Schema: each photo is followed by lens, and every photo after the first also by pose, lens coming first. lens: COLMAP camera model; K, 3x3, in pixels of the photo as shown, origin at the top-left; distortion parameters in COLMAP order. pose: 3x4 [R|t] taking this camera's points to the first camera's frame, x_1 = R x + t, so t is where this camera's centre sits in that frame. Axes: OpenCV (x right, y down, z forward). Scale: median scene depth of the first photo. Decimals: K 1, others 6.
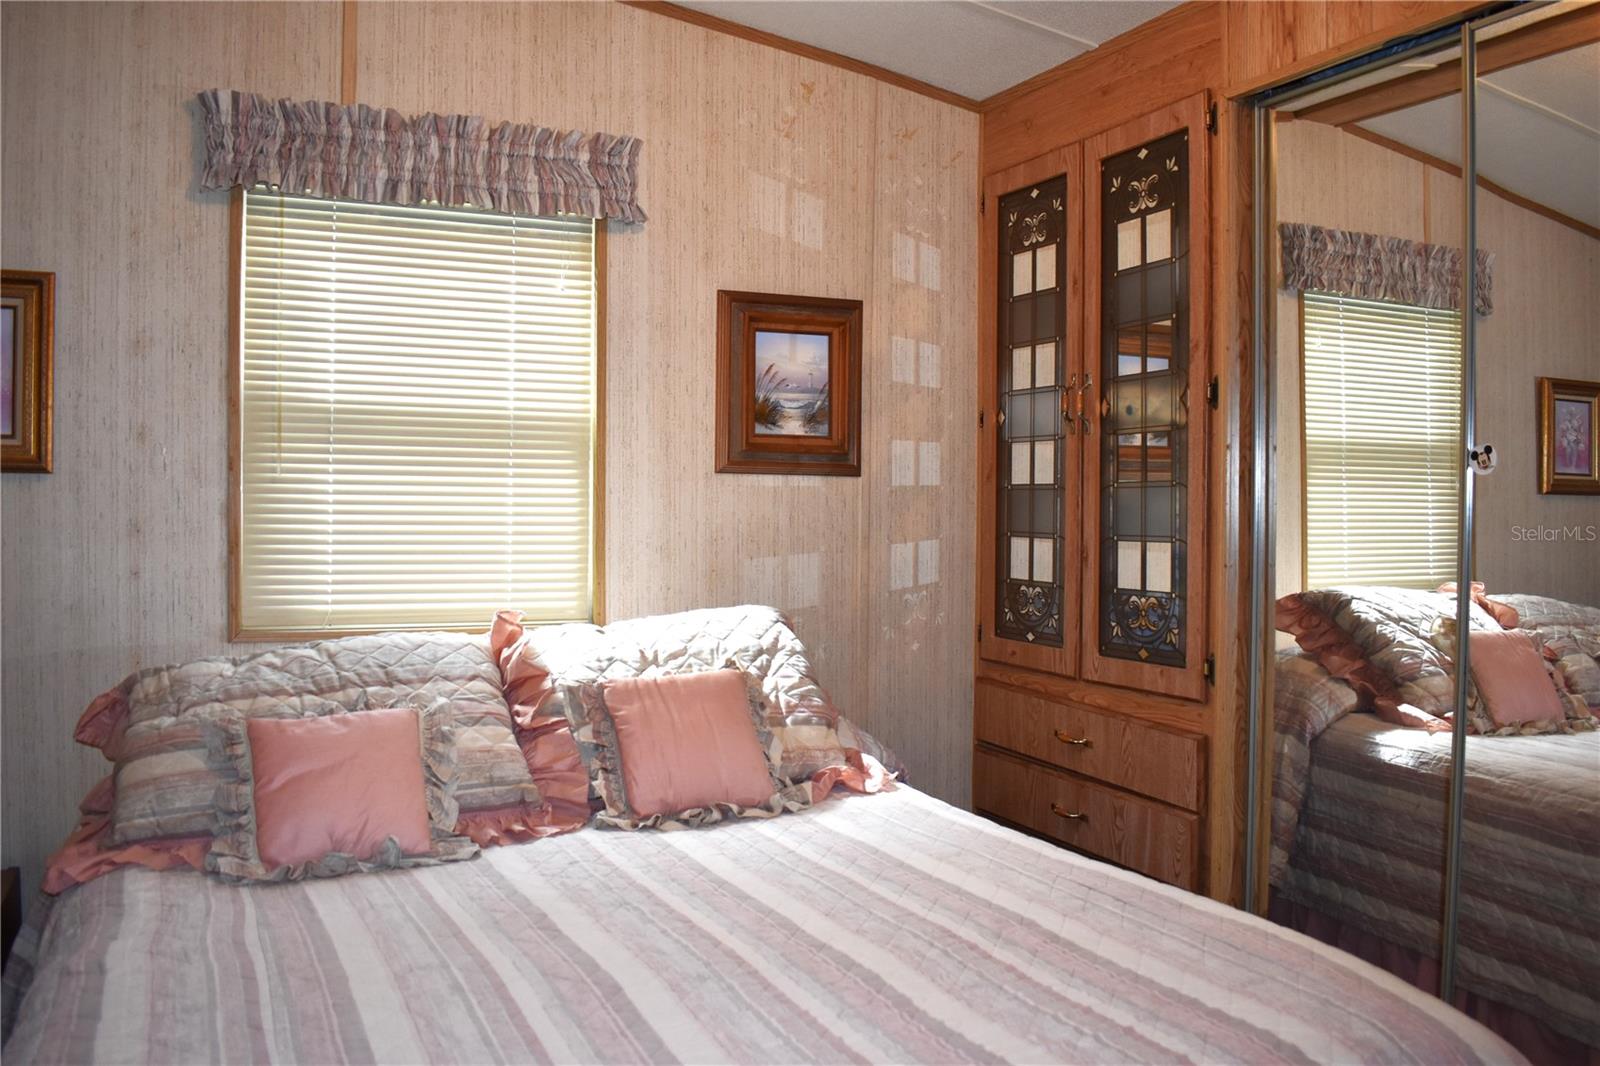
lens RADIAL K [[1320.7, 0, 800.0], [0, 1320.7, 533.0], [0, 0, 1]] dist [-0.097642, -0.001171]
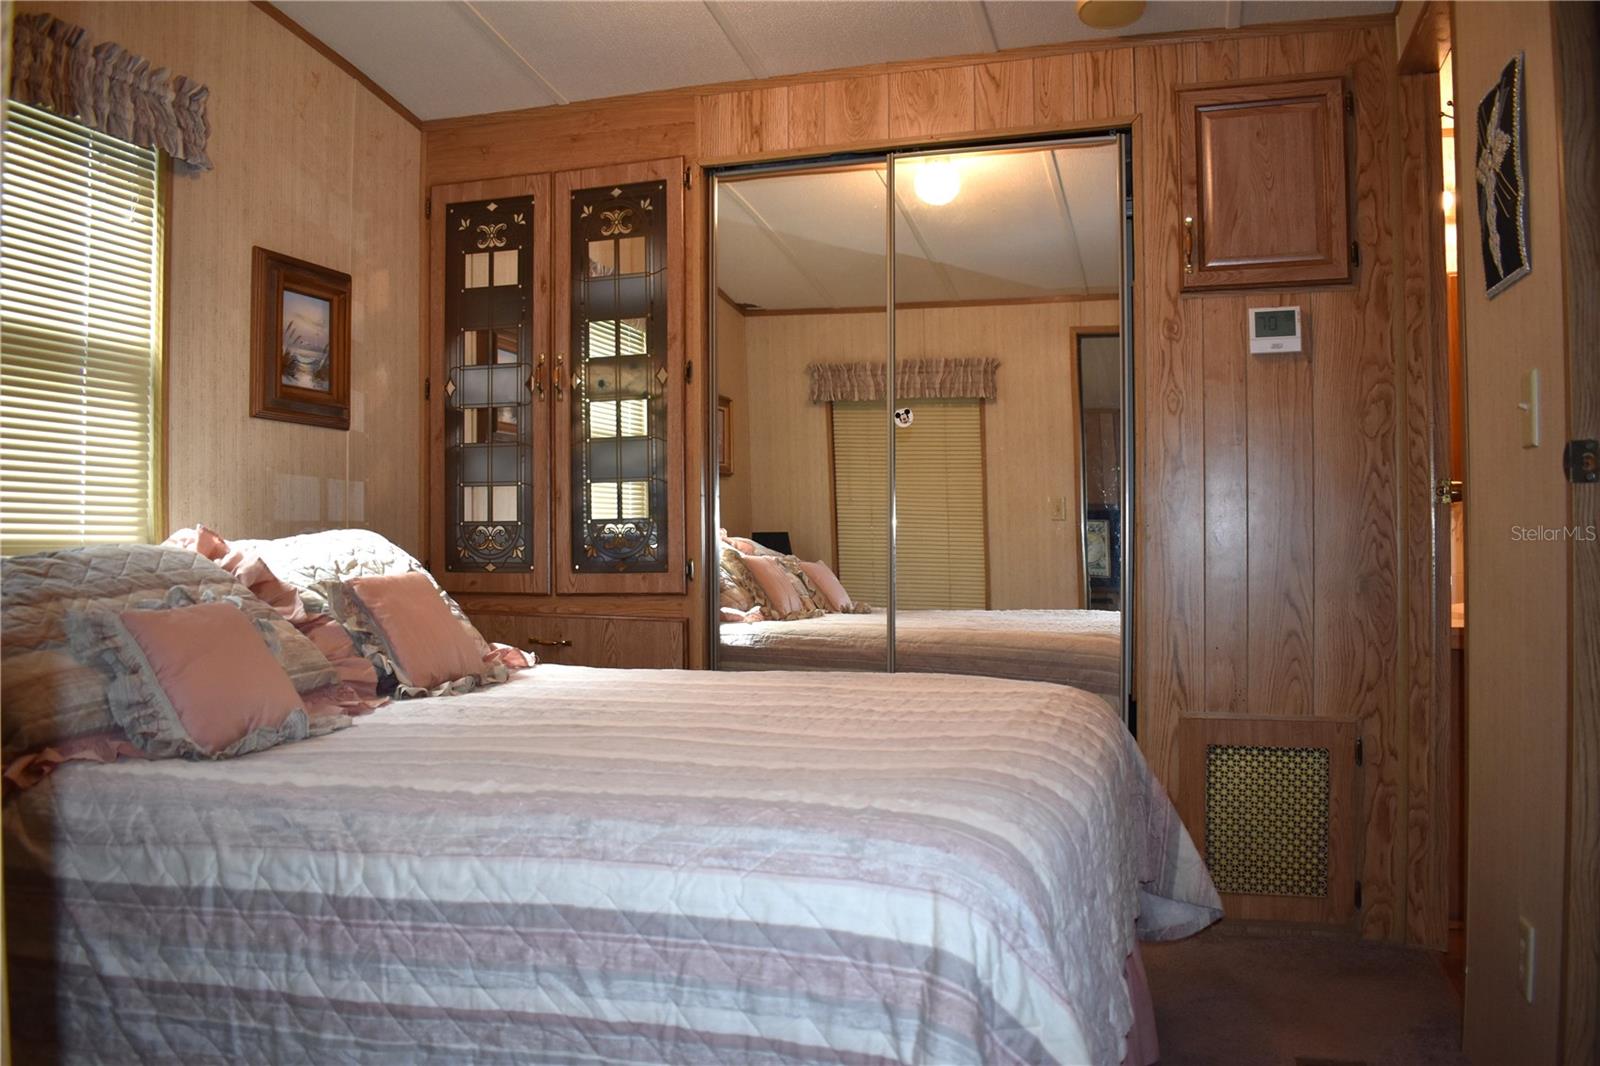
lens RADIAL K [[1258.5, 0, 800.0], [0, 1258.5, 533.0], [0, 0, 1]] dist [-0.103358, 0.027734]
pose [[0.667665, -0.004718, 0.744447, -0.549589], [0.027625, 0.999448, -0.018442, 0.084527], [-0.743949, 0.032879, 0.667427, 0.015914]]
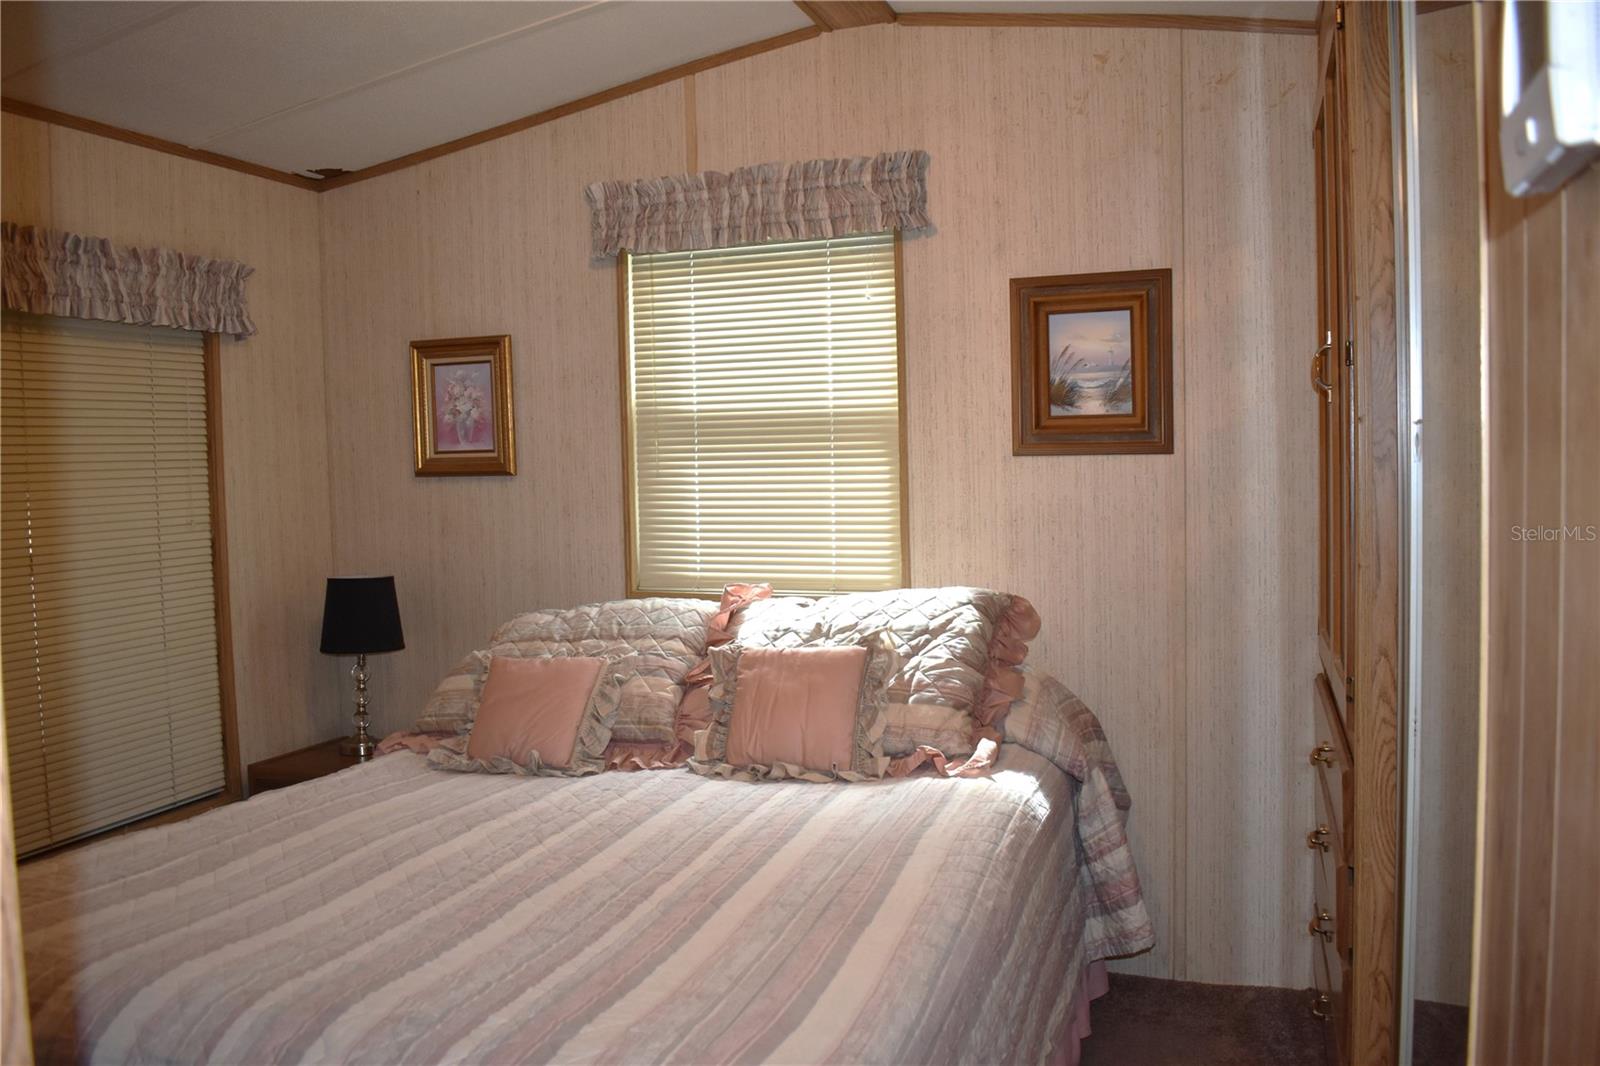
lens RADIAL K [[1258.5, 0, 800.0], [0, 1258.5, 533.0], [0, 0, 1]] dist [-0.103358, 0.027734]
pose [[0.719616, 0.014537, -0.694220, 0.543532], [0.013541, 0.999297, 0.034962, -0.023662], [0.694240, -0.034560, 0.718913, 0.187082]]
